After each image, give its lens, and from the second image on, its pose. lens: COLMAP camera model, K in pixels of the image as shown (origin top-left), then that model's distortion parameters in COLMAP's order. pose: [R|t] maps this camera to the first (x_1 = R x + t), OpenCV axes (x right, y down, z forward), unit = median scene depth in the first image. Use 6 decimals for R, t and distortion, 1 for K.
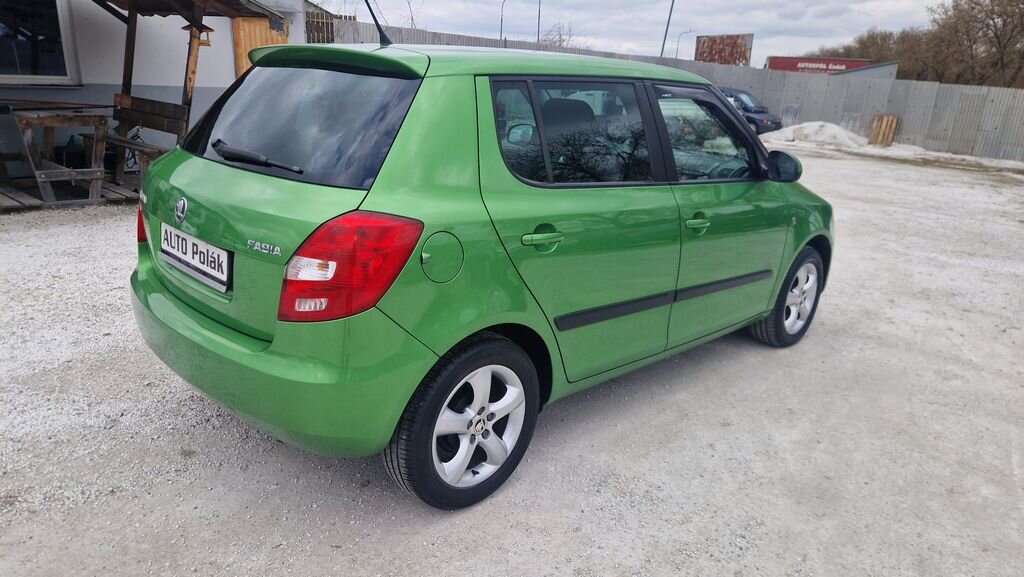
lens RADIAL K [[722.9, 0, 505.3], [0, 722.9, 290.8], [0, 0, 1]] dist [0.002929, 0.000653]
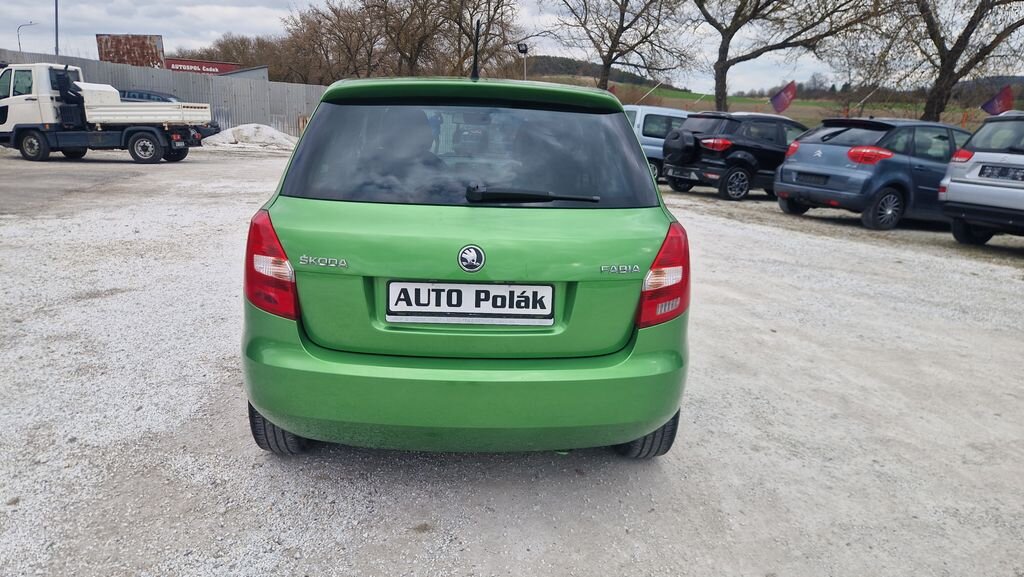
lens RADIAL K [[722.9, 0, 505.3], [0, 722.9, 290.8], [0, 0, 1]] dist [0.002929, 0.000653]
pose [[0.641096, -0.204547, 0.739700, -0.146837], [0.202483, 0.974759, 0.094055, -0.019452], [-0.740268, 0.089478, 0.666331, 0.043709]]
